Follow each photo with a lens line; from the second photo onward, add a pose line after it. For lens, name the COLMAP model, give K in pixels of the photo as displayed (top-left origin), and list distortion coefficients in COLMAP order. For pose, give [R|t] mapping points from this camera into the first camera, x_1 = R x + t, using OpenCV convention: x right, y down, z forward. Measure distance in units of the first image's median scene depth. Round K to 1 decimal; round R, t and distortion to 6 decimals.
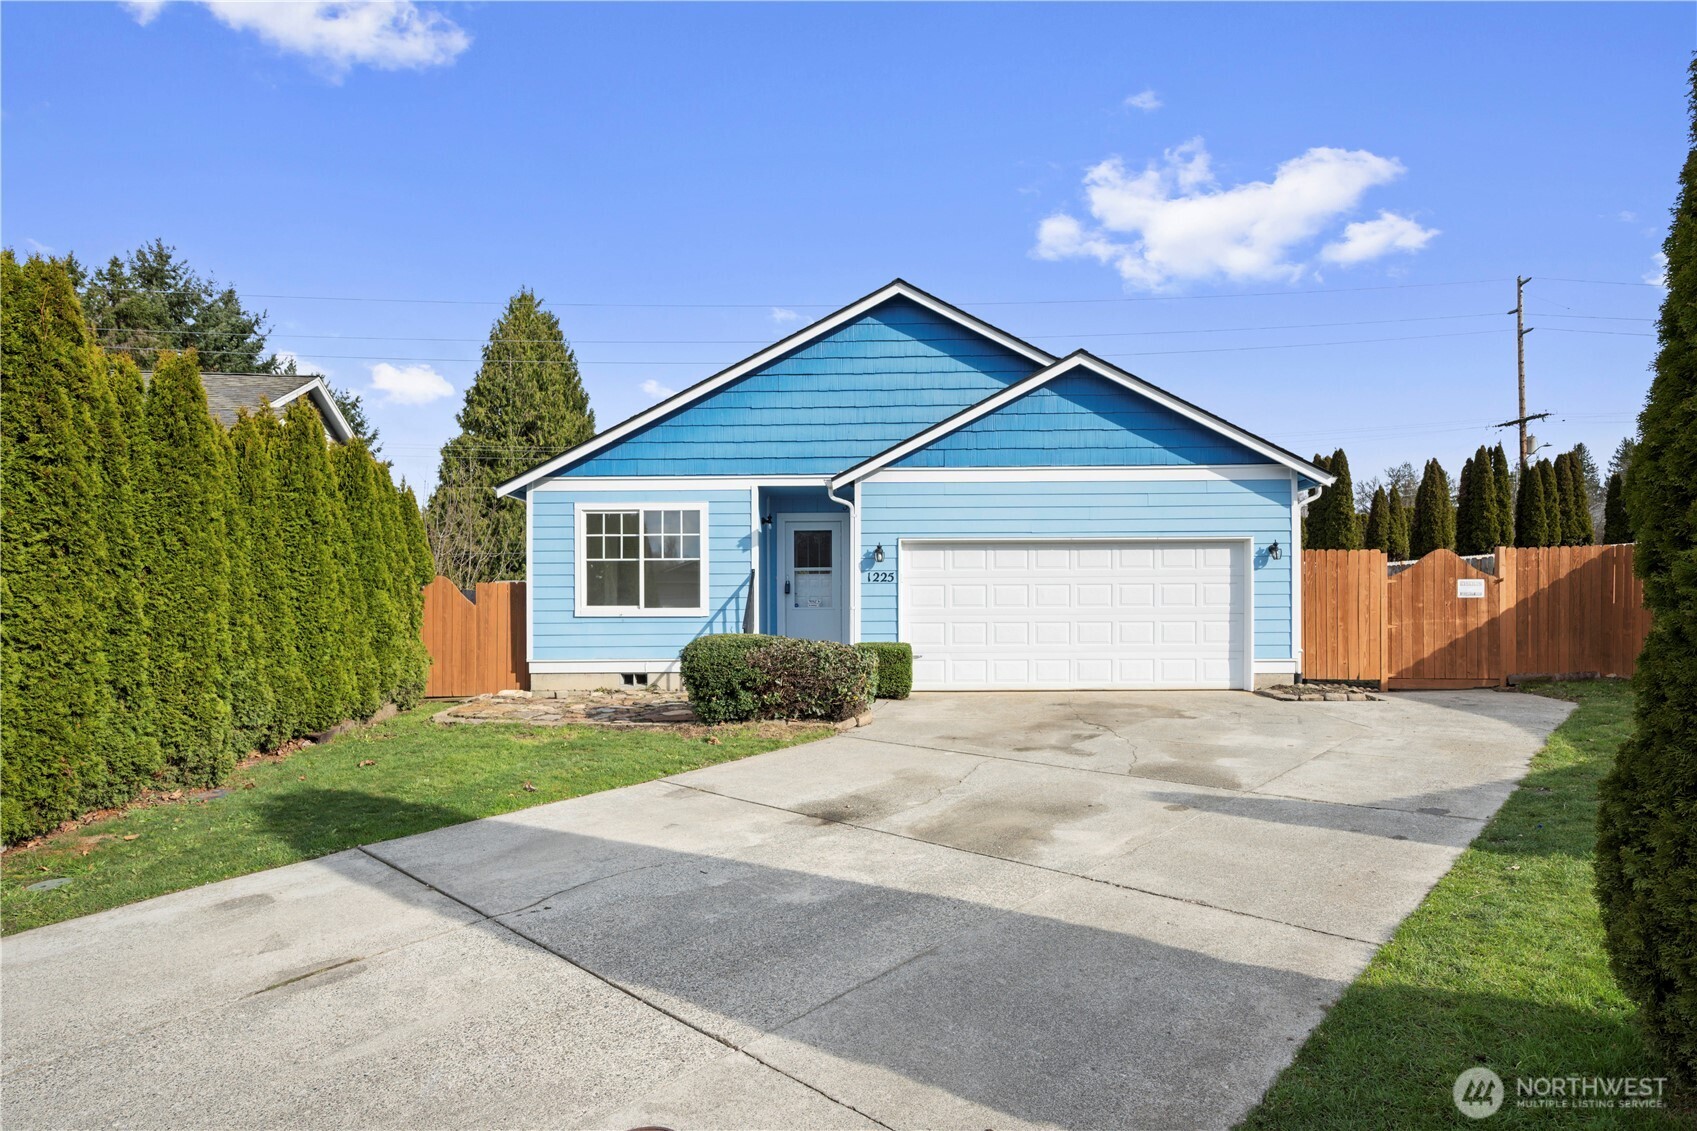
lens RADIAL K [[885.0, 0, 864.6], [0, 885.0, 610.3], [0, 0, 1]] dist [-0.004824, -0.000540]
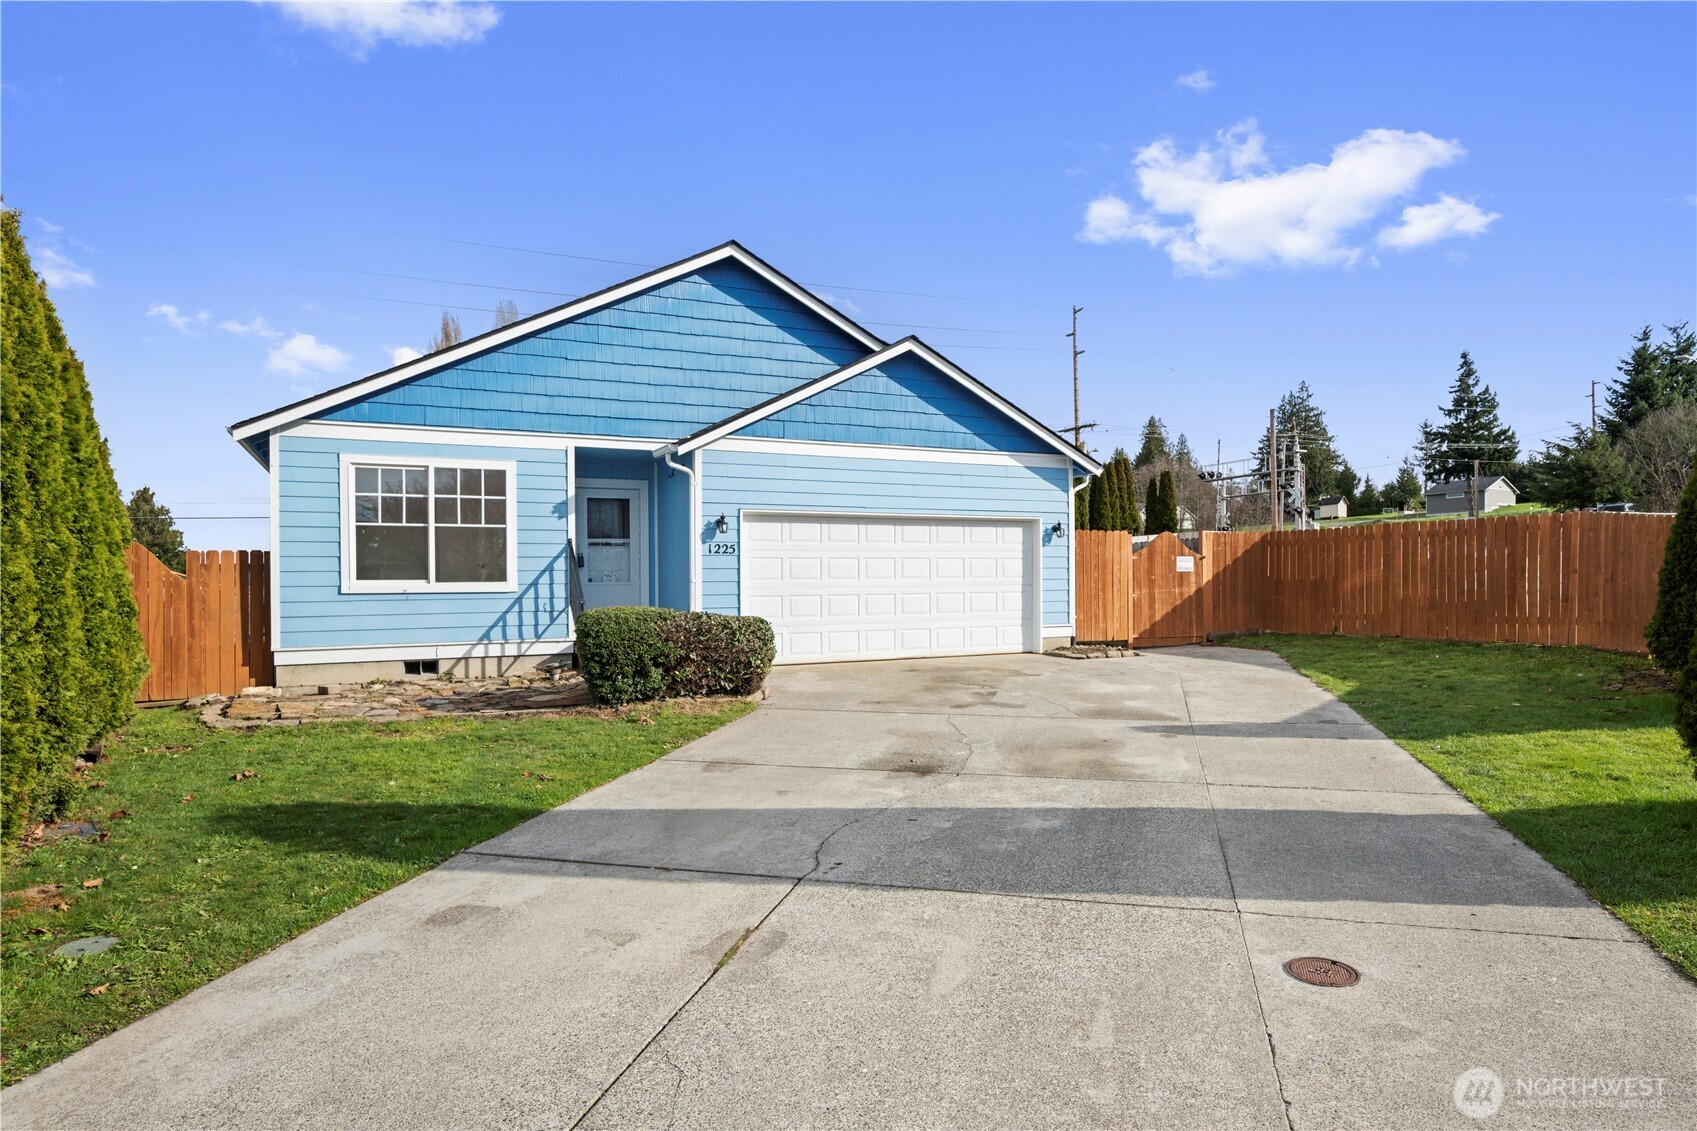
lens RADIAL K [[951.7, 0, 836.0], [0, 951.7, 600.5], [0, 0, 1]] dist [-0.005042, 0.003629]
pose [[0.897169, -0.010723, 0.441558, -0.340068], [0.009426, 0.999942, 0.005130, 0.014973], [-0.441588, -0.000441, 0.897218, 0.018292]]
